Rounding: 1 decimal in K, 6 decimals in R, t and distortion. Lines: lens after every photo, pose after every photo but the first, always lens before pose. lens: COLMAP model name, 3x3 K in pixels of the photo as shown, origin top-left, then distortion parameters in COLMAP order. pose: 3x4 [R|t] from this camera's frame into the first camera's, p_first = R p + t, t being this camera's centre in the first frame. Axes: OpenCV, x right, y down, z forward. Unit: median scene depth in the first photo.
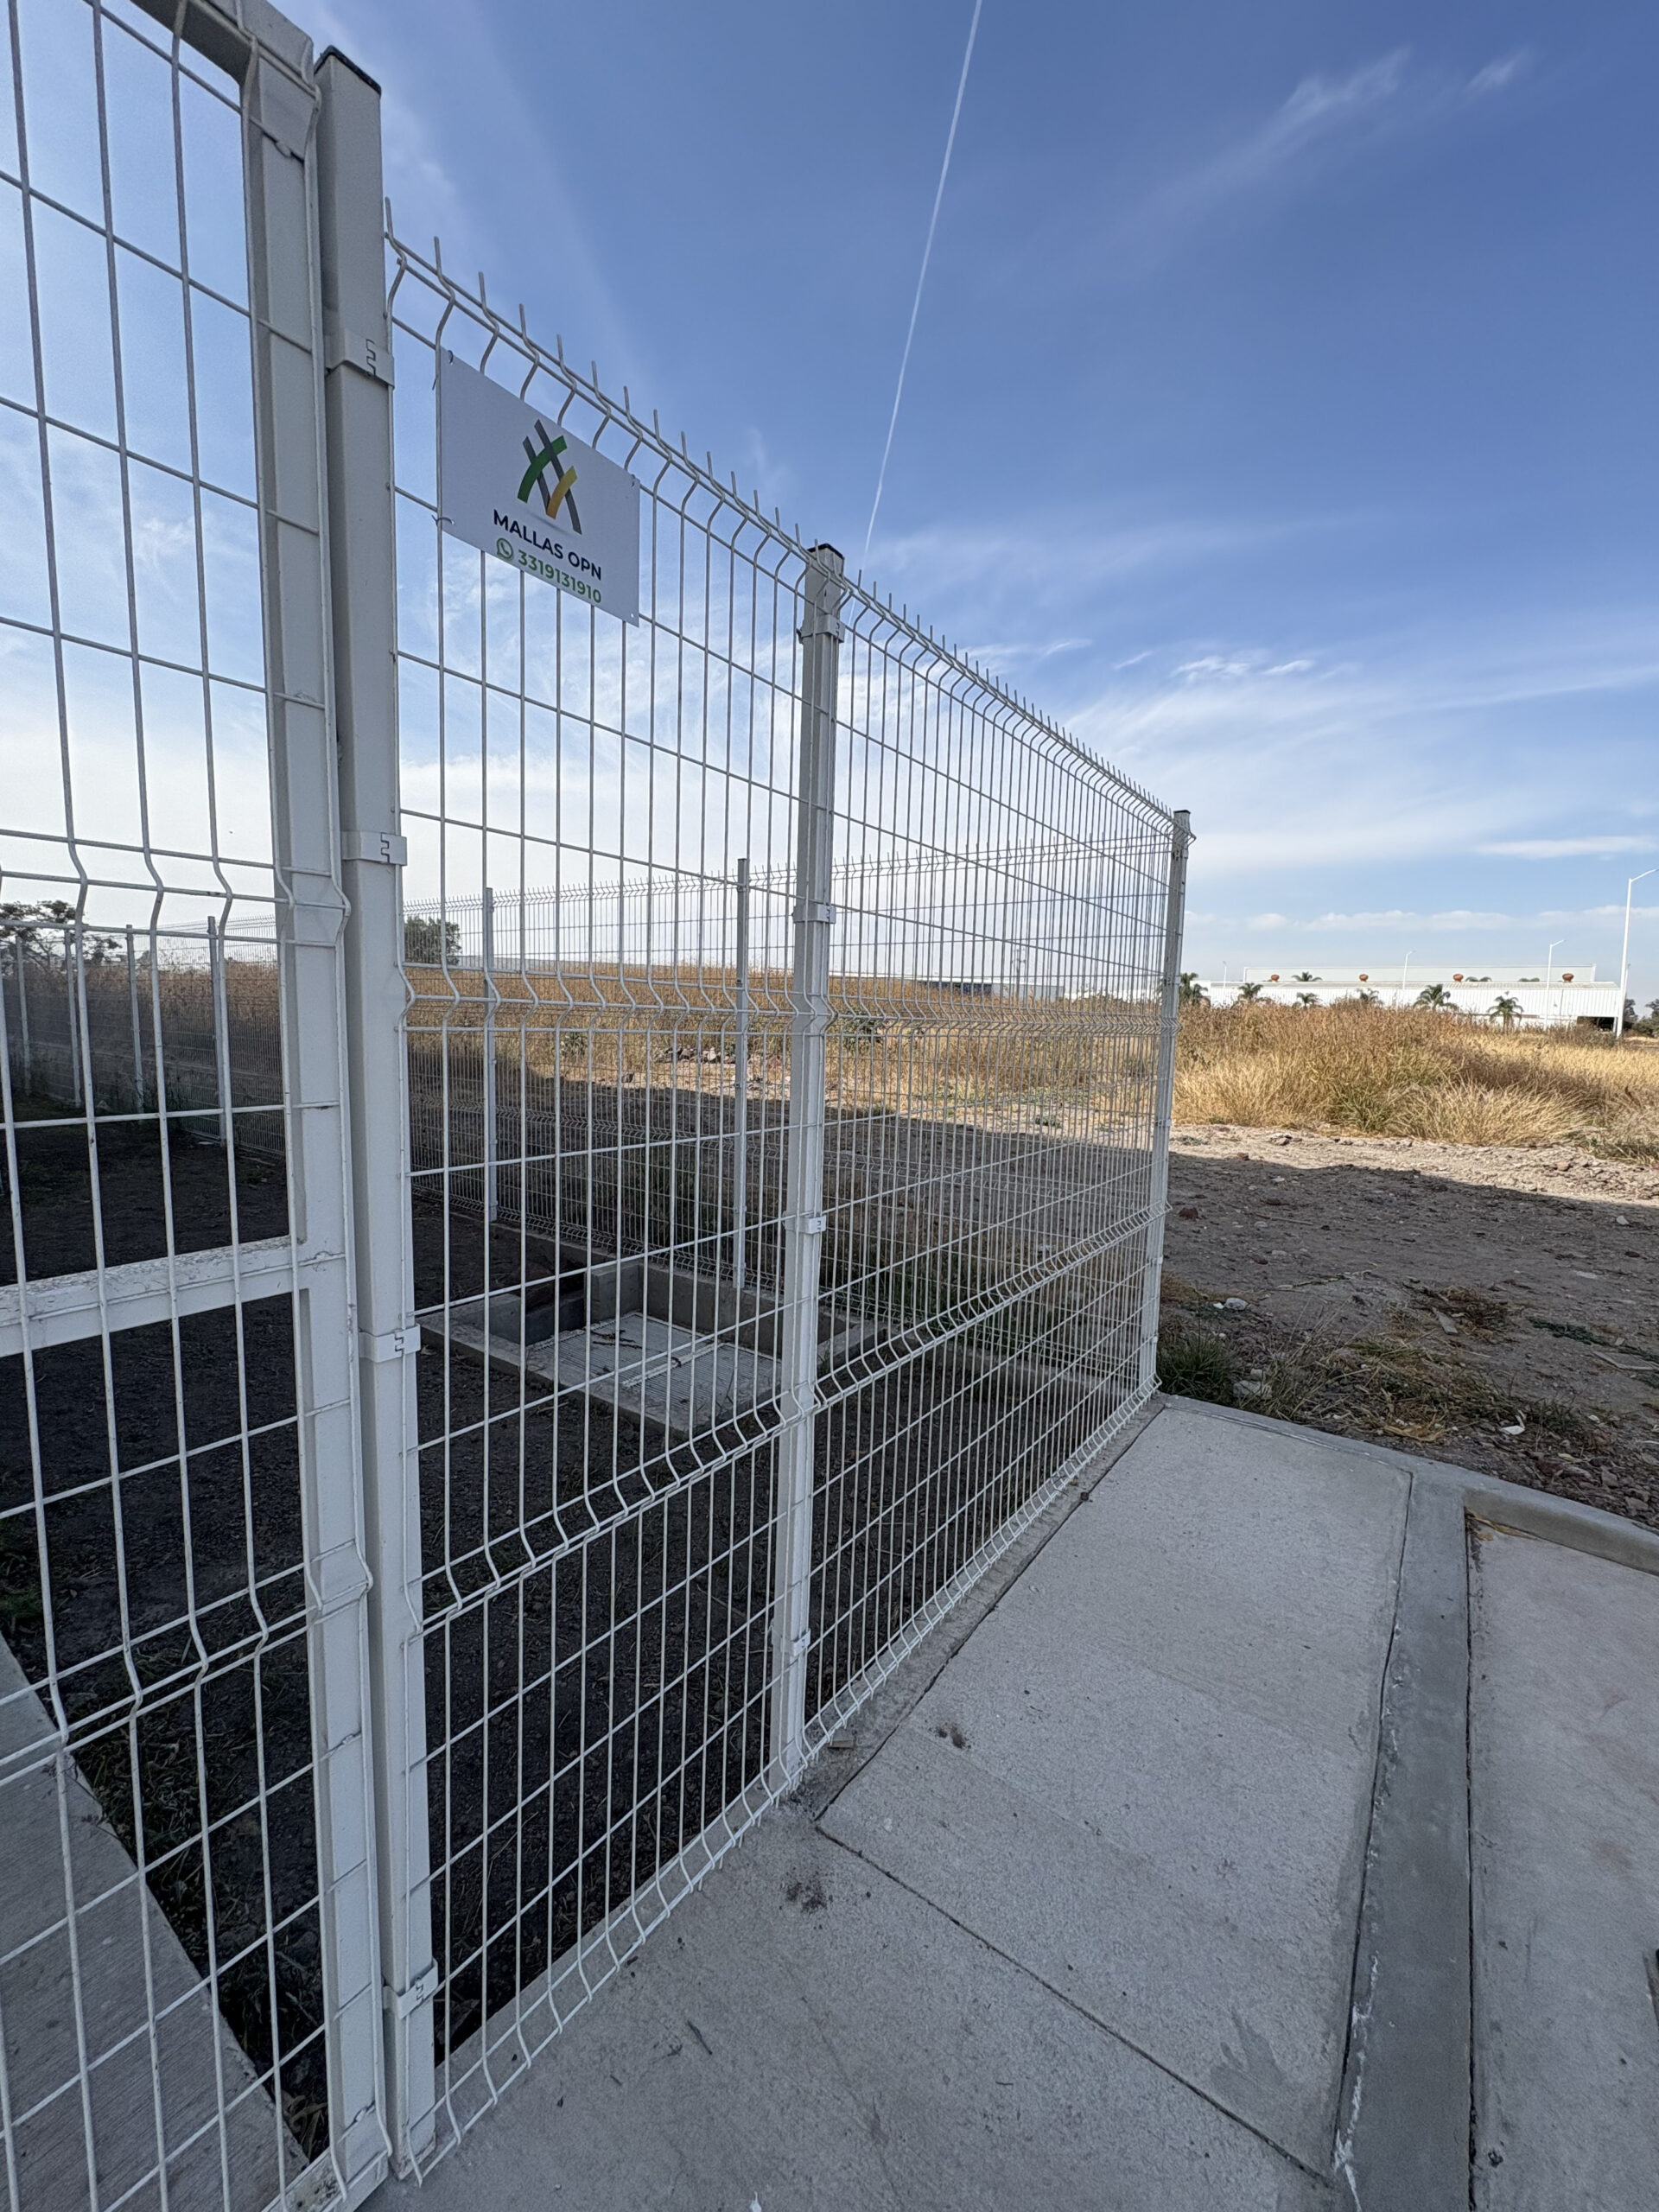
lens RADIAL K [[877.1, 0, 836.4], [0, 877.1, 1104.3], [0, 0, 1]] dist [0.003384, 0.000531]
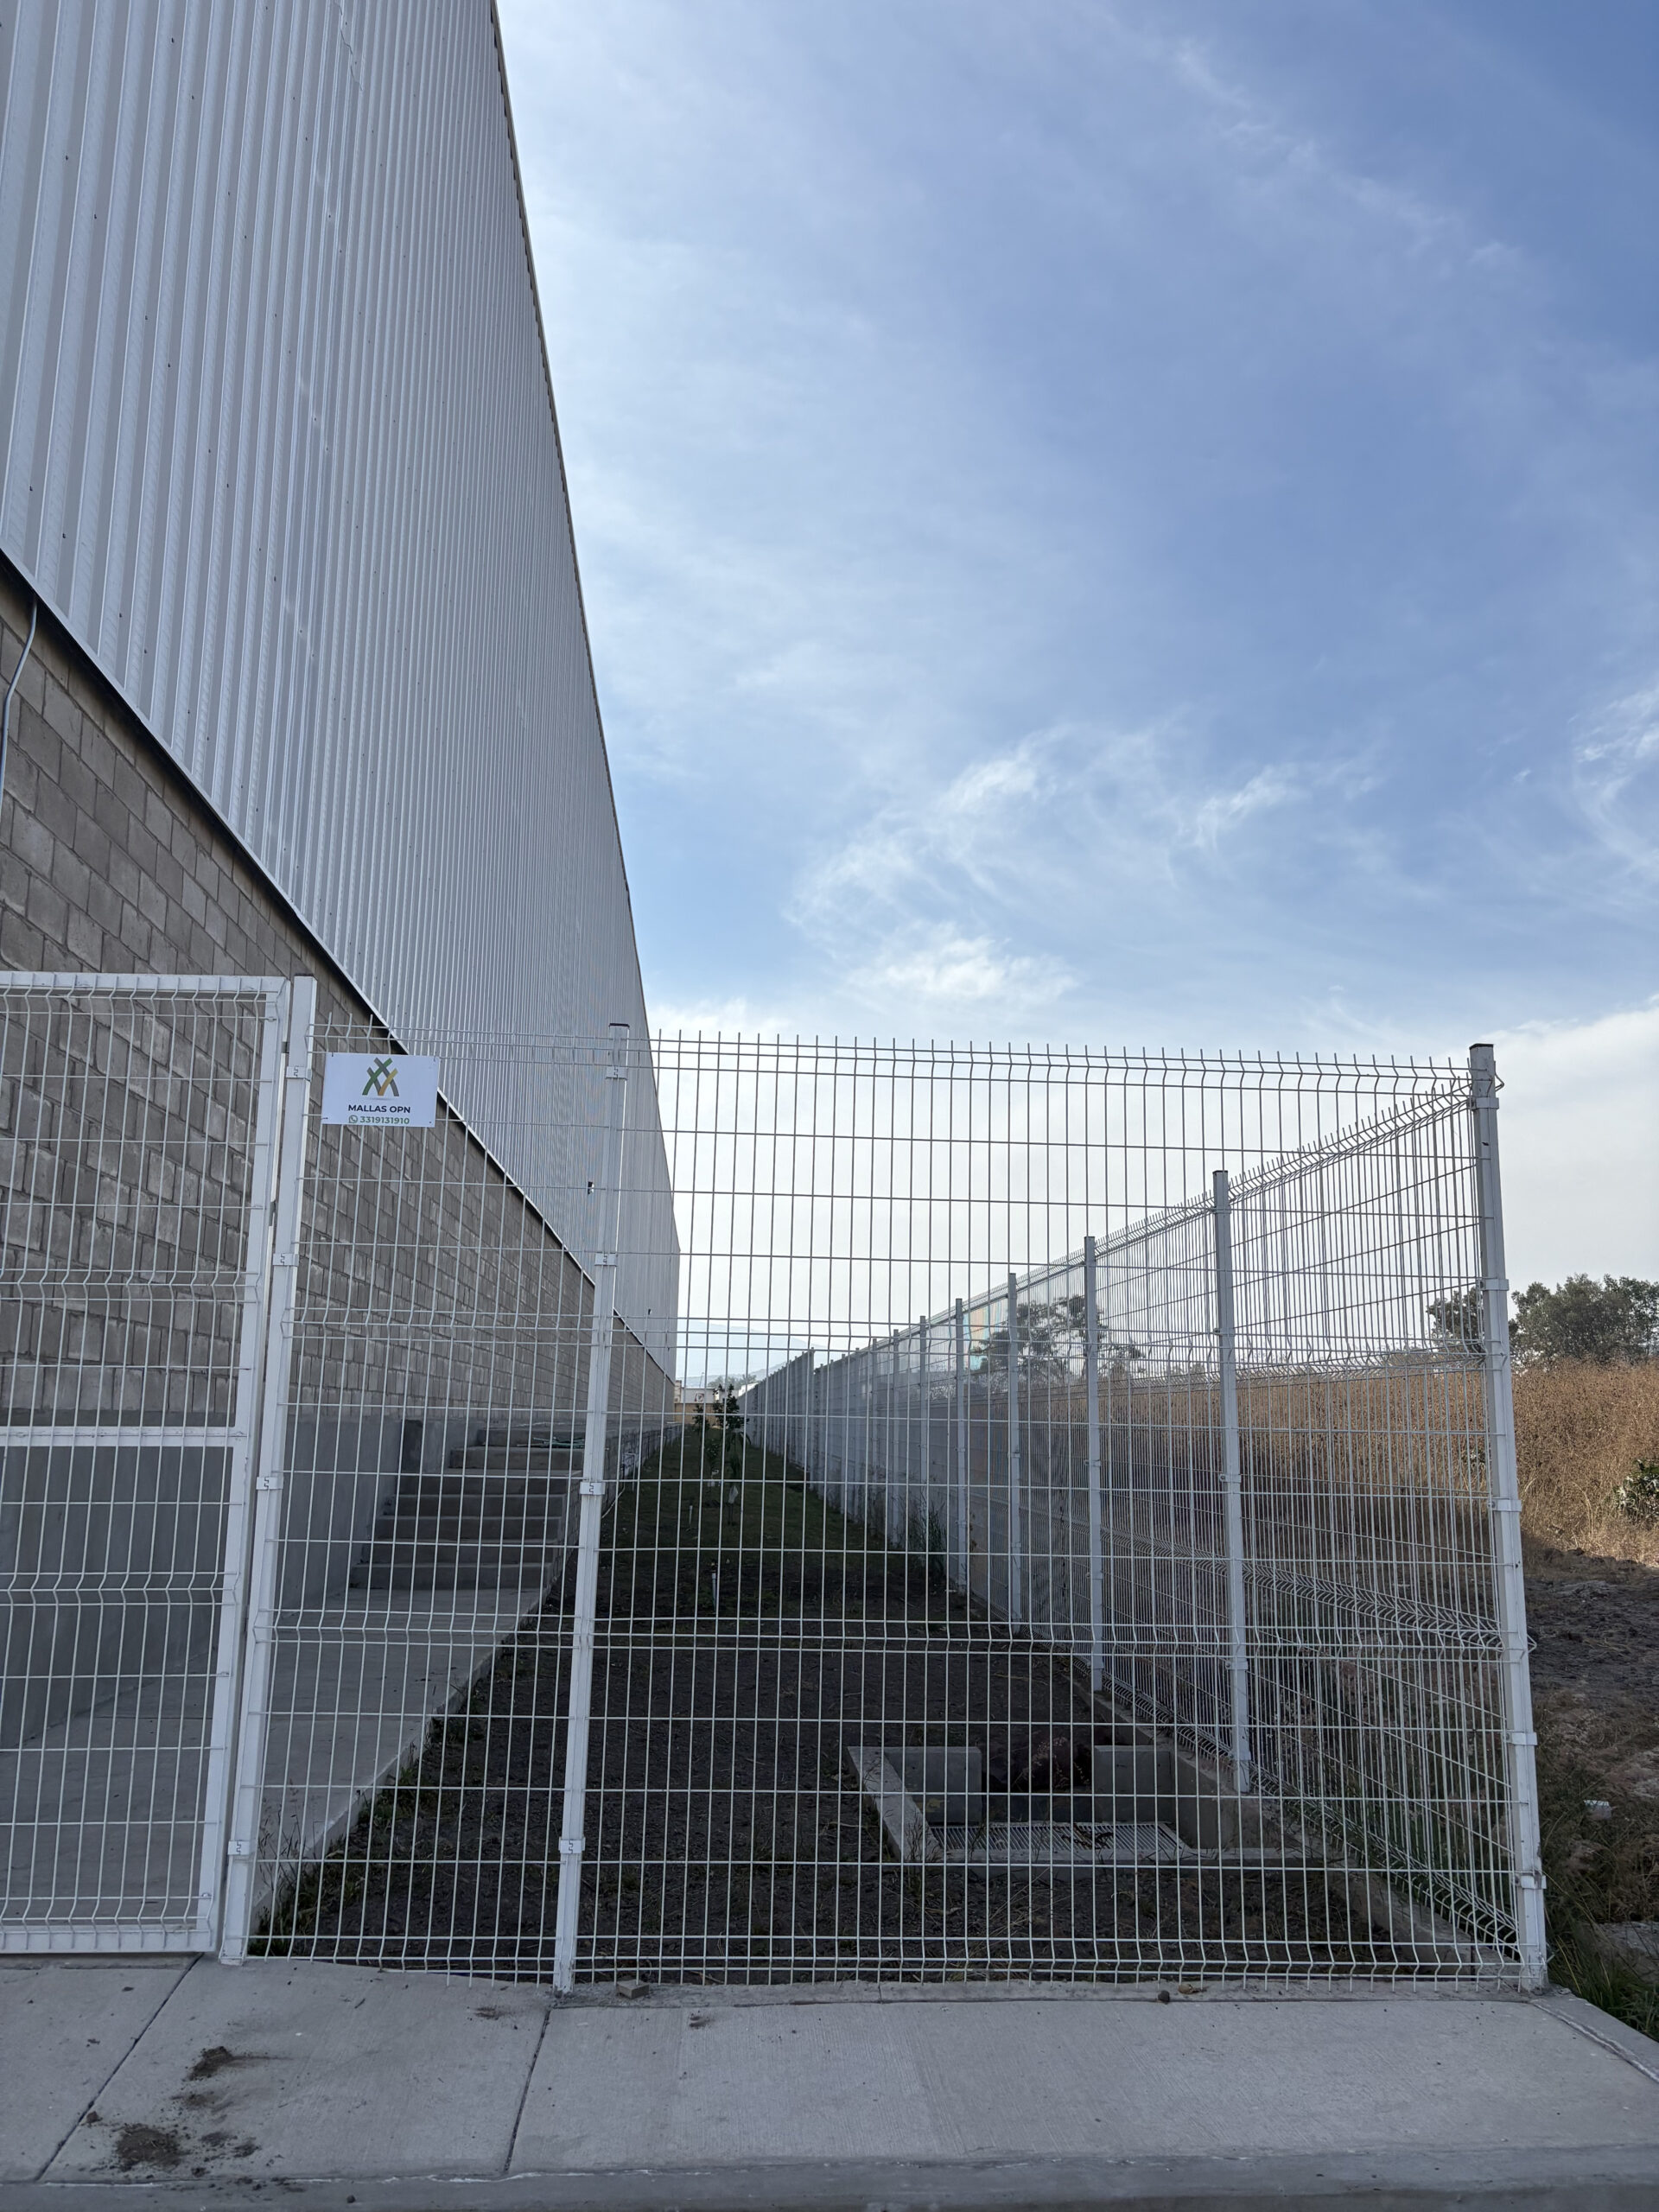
lens RADIAL K [[1675.6, 0, 829.5], [0, 1675.6, 1106.0], [0, 0, 1]] dist [0.051922, 0.003010]
pose [[0.647841, -0.158152, -0.745178, 3.390006], [-0.076658, 0.959712, -0.270328, 0.371673], [0.757909, 0.232253, 0.609617, -0.649694]]
